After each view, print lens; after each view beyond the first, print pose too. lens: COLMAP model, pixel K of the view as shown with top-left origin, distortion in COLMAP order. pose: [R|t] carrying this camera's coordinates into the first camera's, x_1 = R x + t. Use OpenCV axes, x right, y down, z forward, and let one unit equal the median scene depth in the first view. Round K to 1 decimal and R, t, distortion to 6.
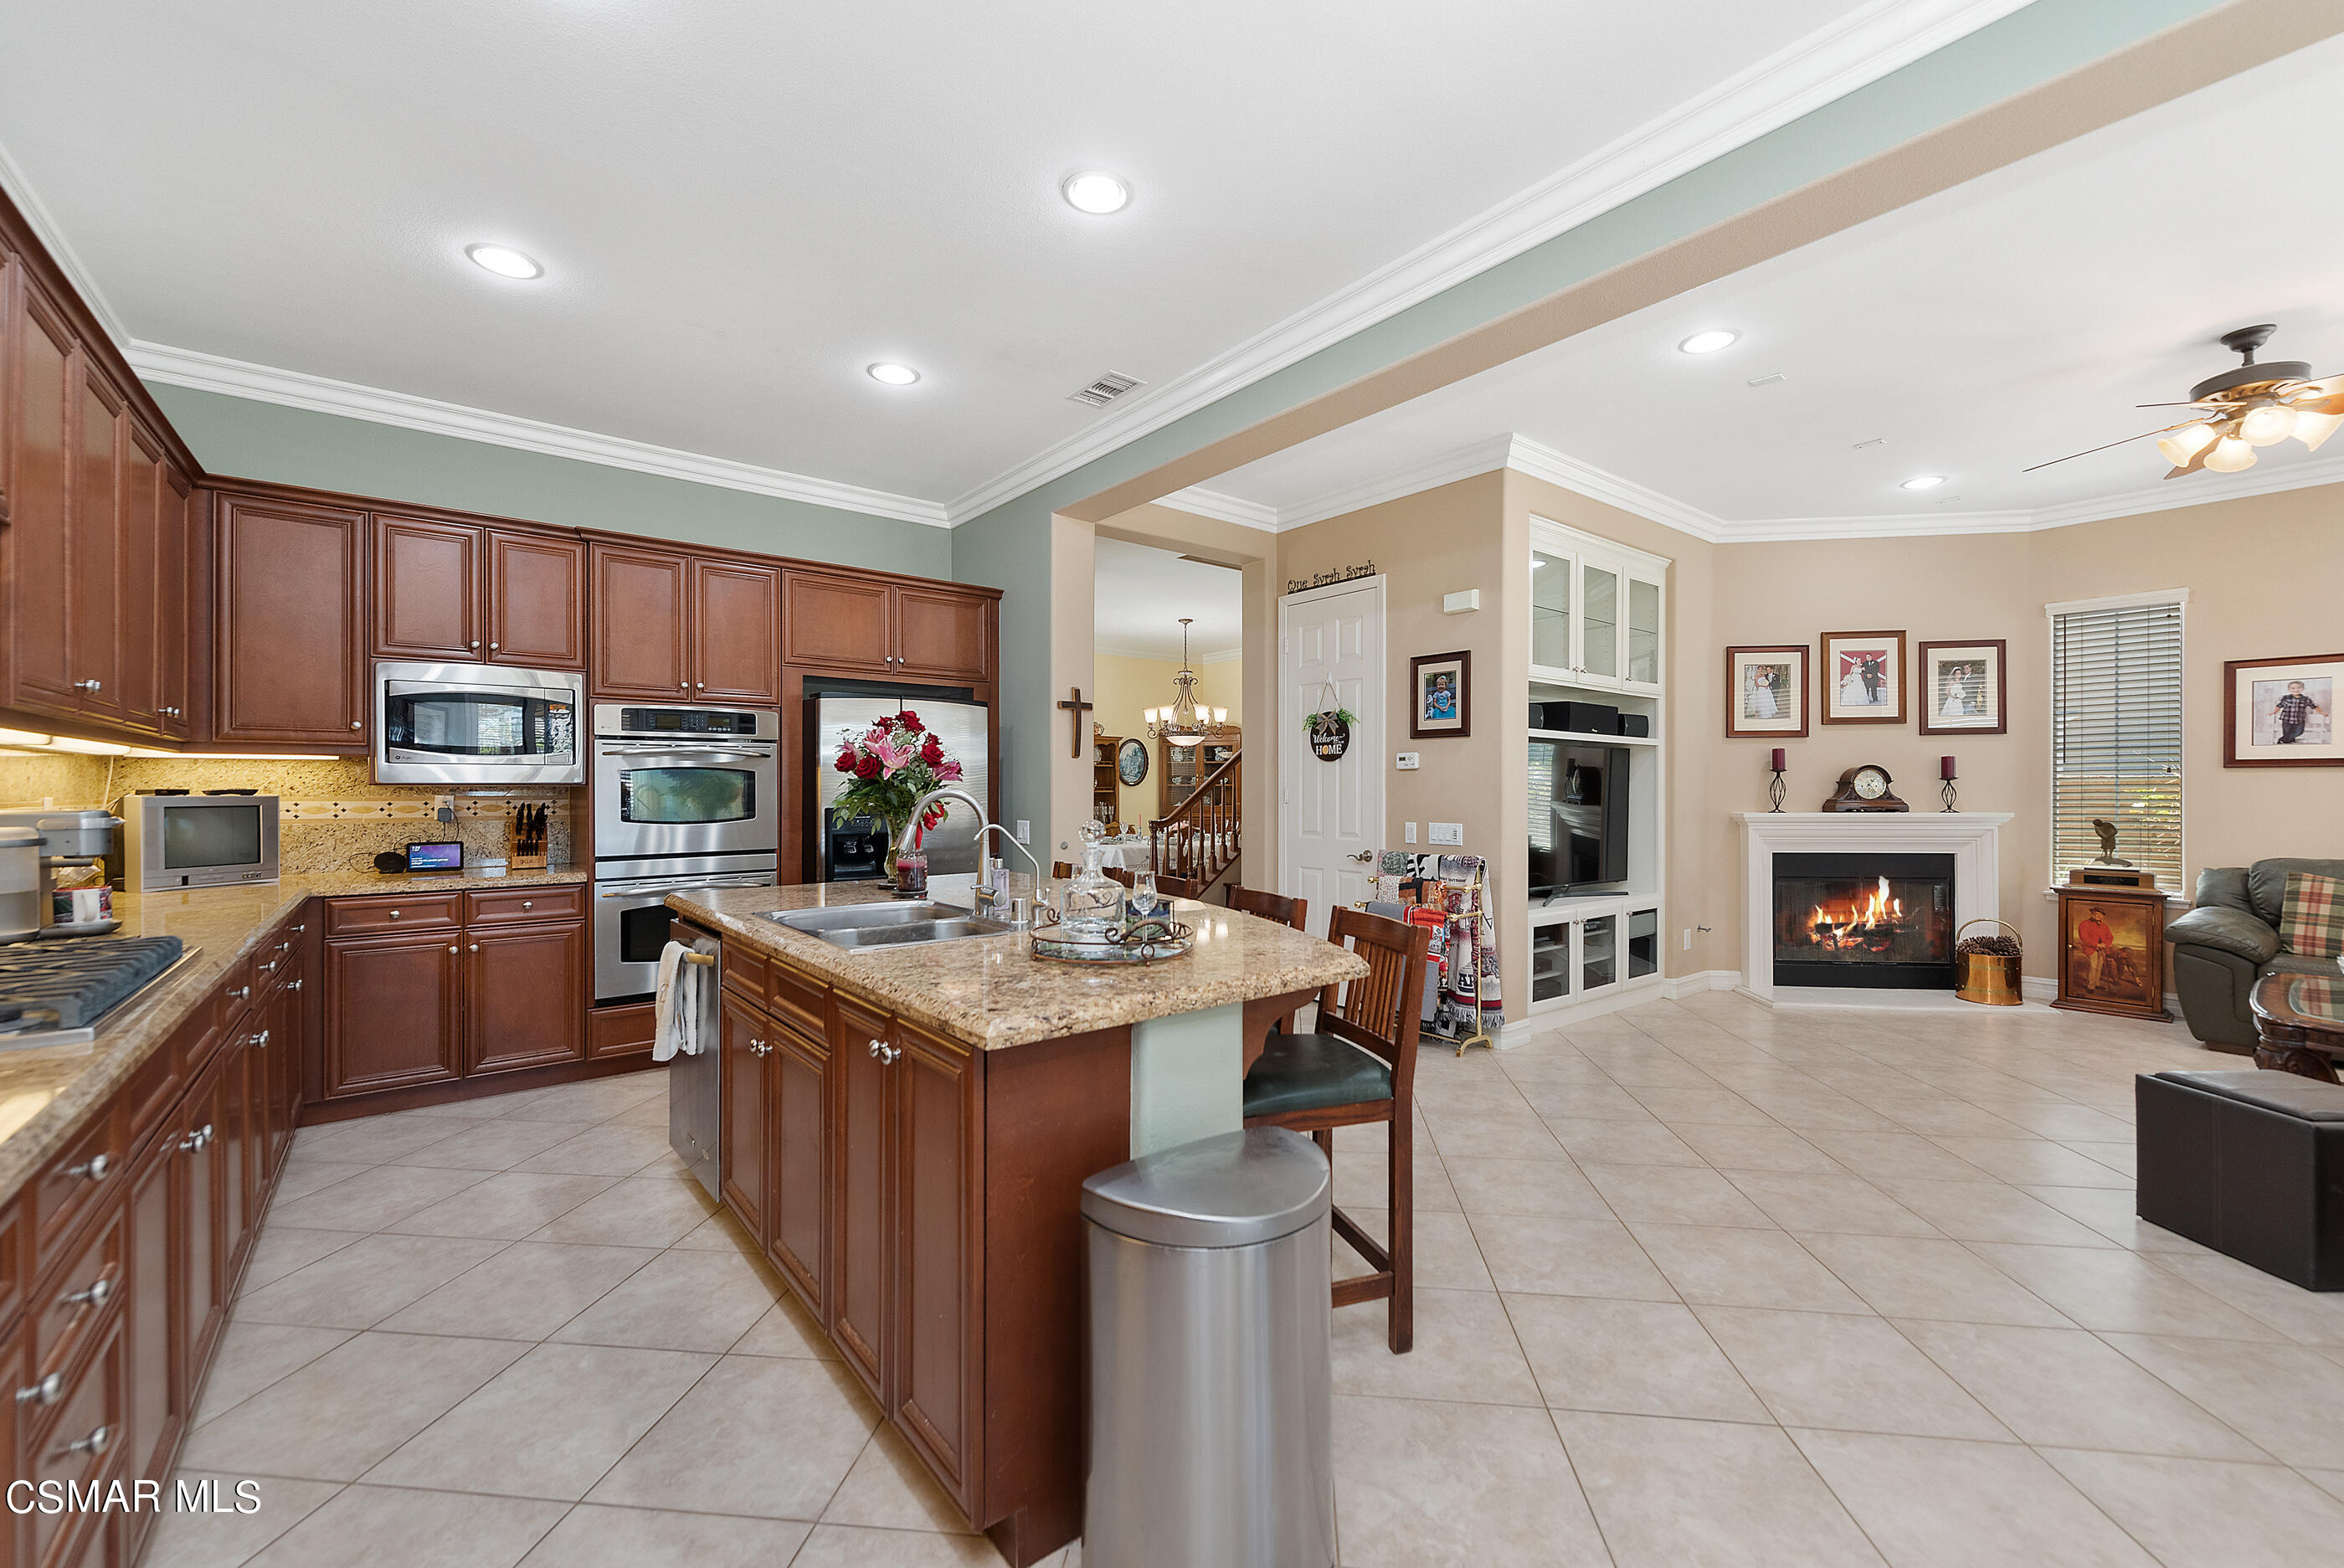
lens RADIAL K [[945.8, 0, 1182.3], [0, 945.8, 780.6], [0, 0, 1]] dist [0.011793, -0.002780]
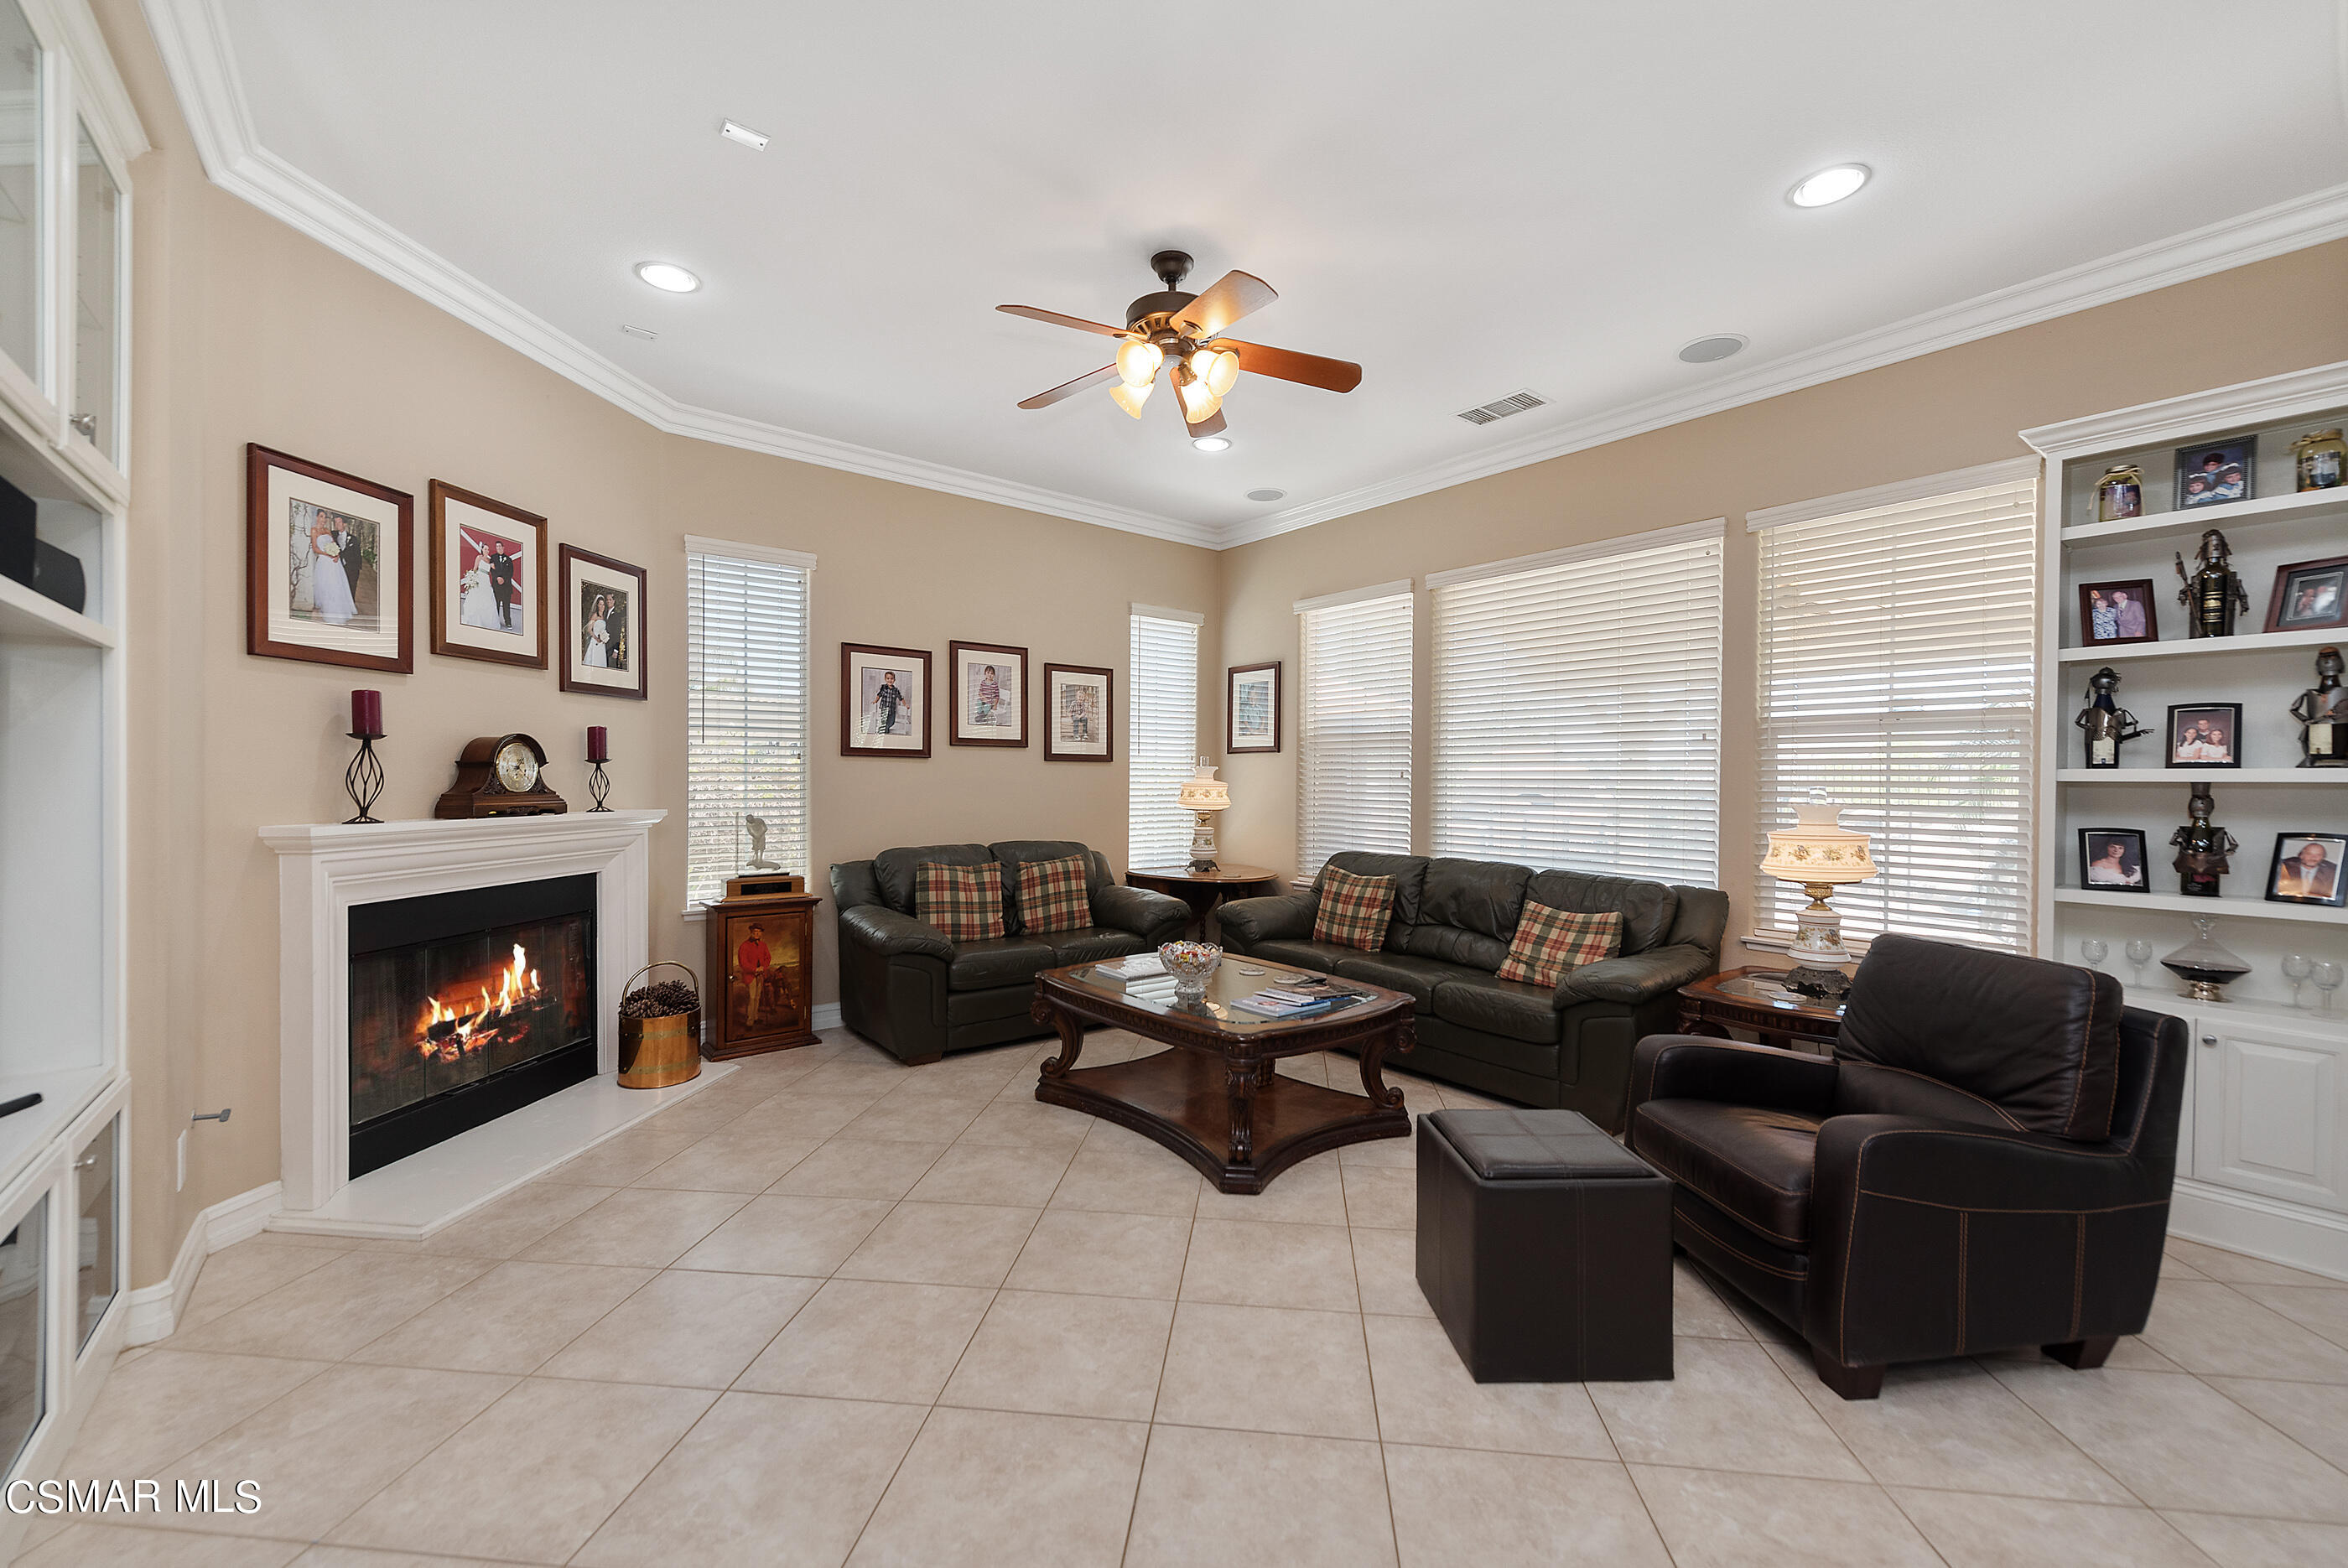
lens RADIAL K [[947.4, 0, 1176.5], [0, 947.4, 796.6], [0, 0, 1]] dist [0.011793, -0.002780]
pose [[0.000968, -0.015075, 0.999886, 0.140733], [-0.013584, 0.999794, 0.015087, 0.007393], [-0.999907, -0.013598, 0.000763, 0.592338]]
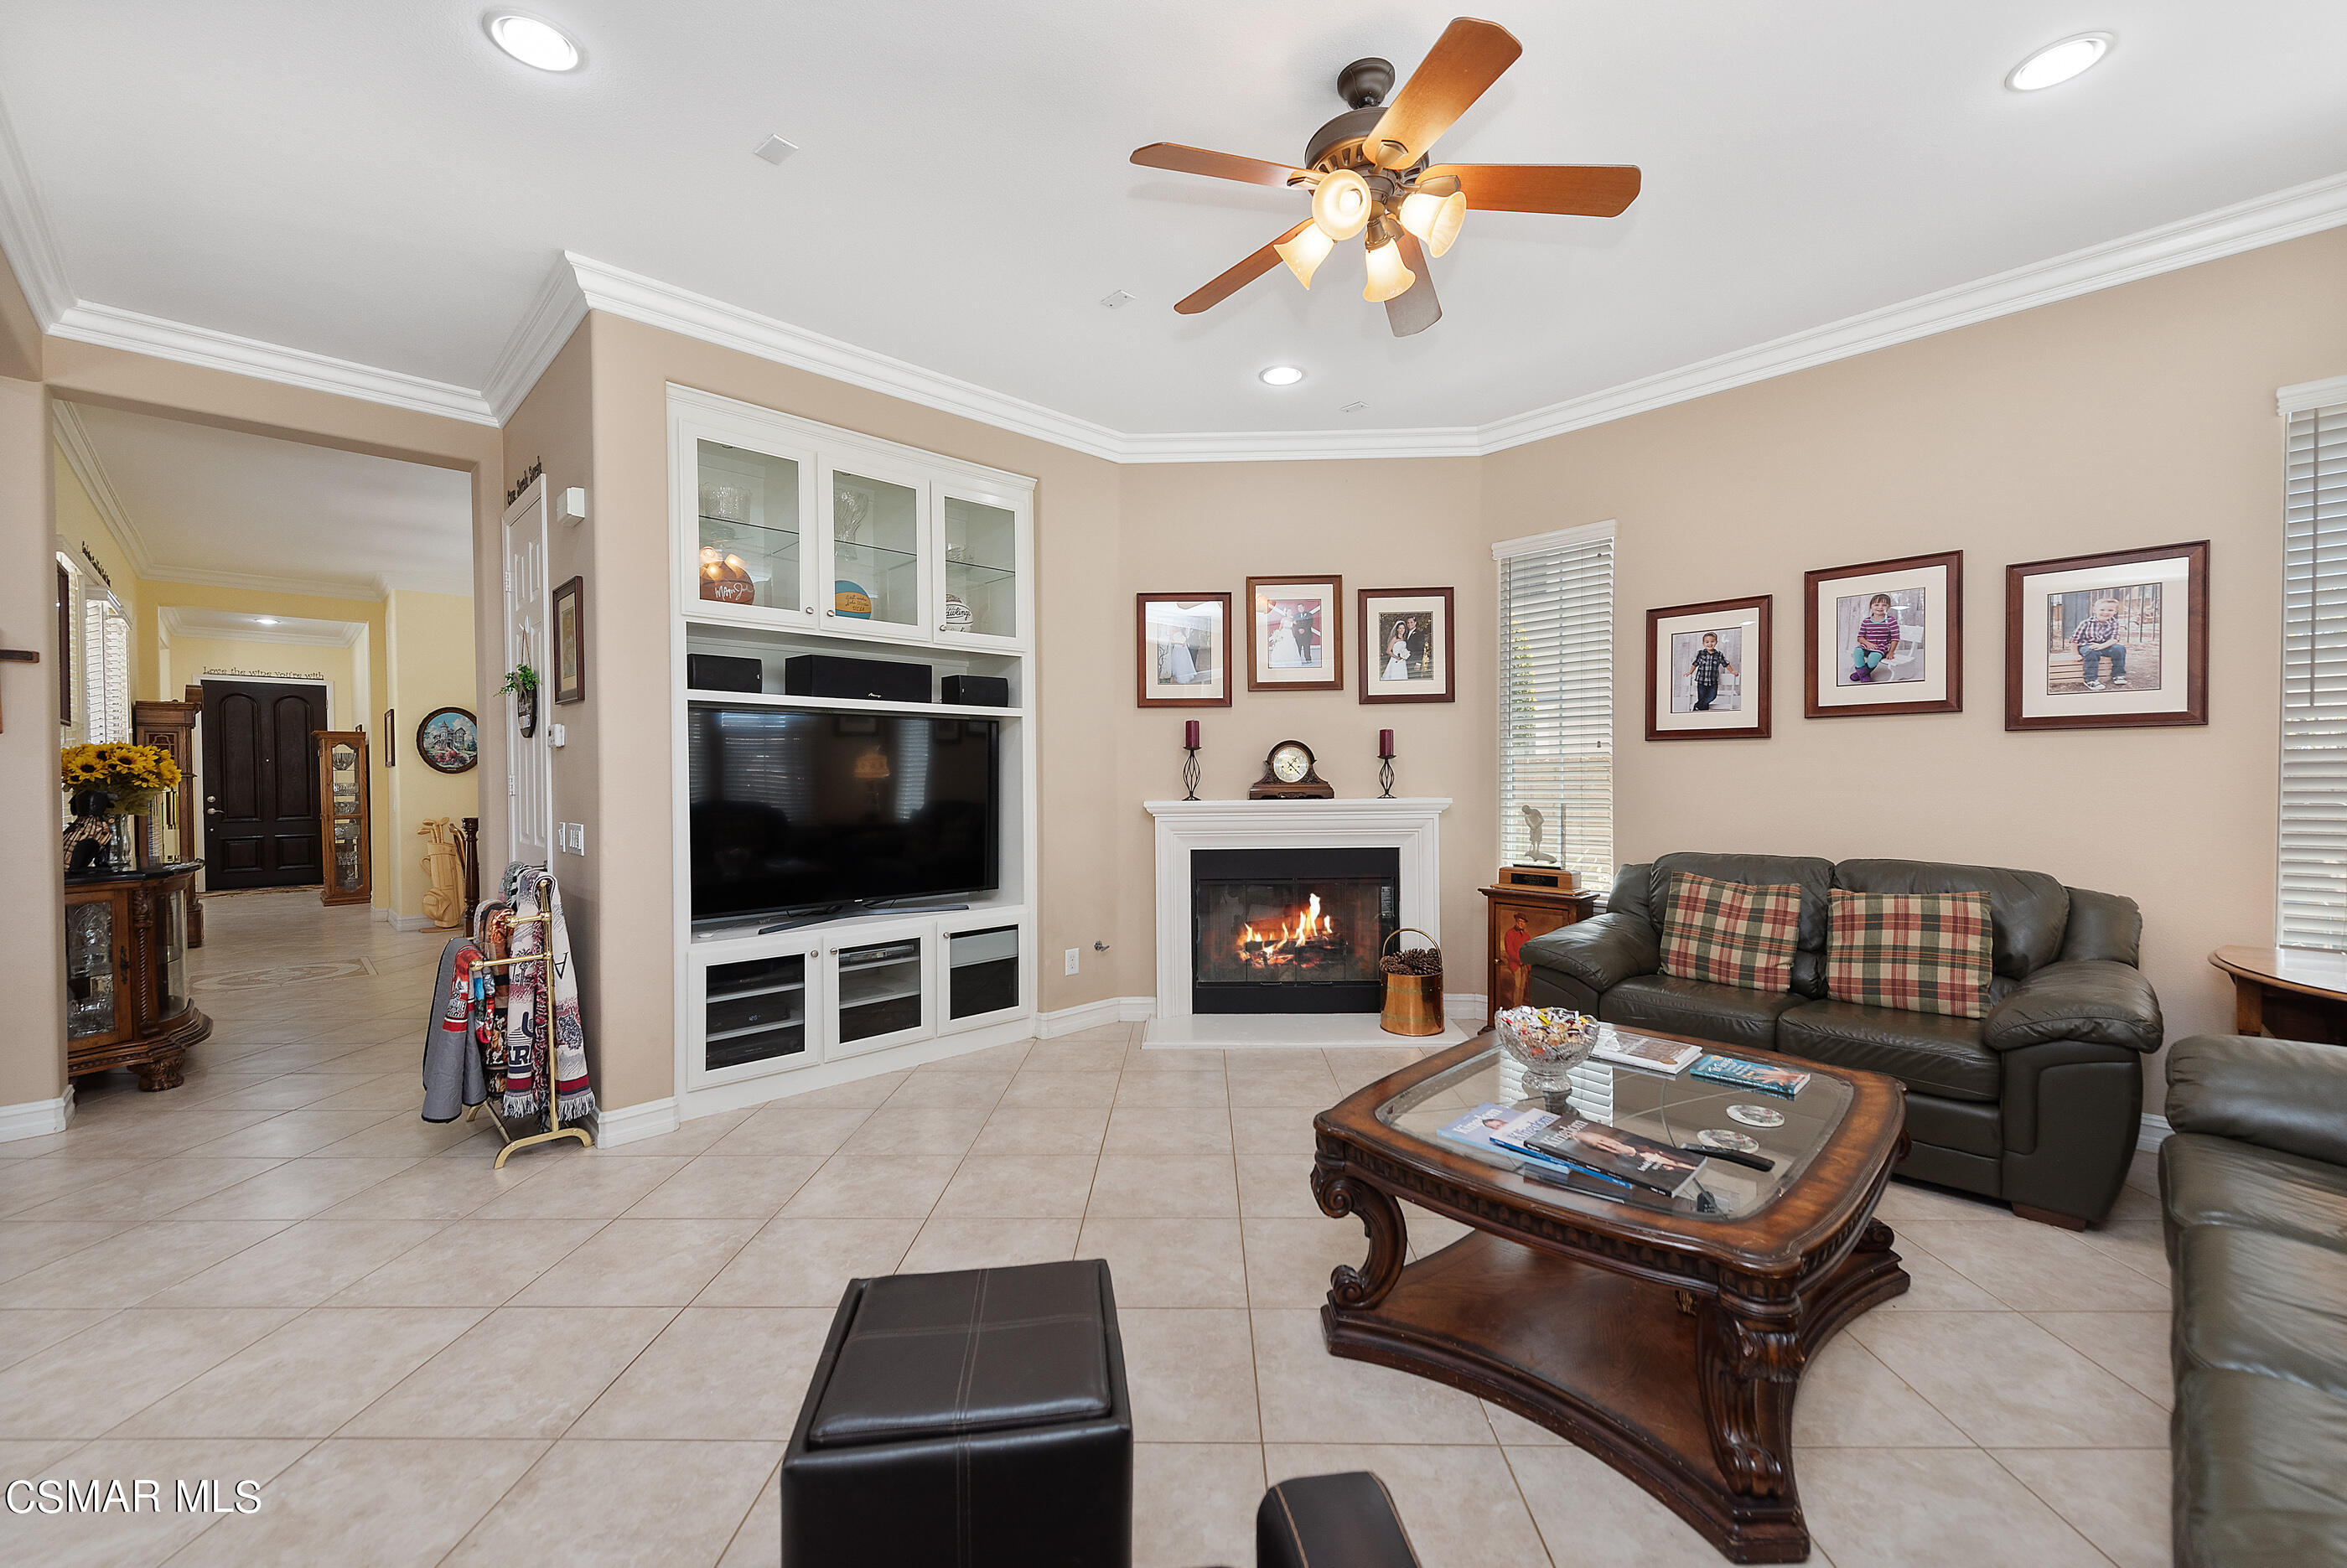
lens RADIAL K [[946.9, 0, 1174.8], [0, 946.9, 780.8], [0, 0, 1]] dist [0.011793, -0.002780]
pose [[0.995331, -0.008923, 0.096112, 0.542724], [0.007646, 0.999878, 0.013648, 0.005706], [-0.096222, -0.012850, 0.995277, 0.207483]]
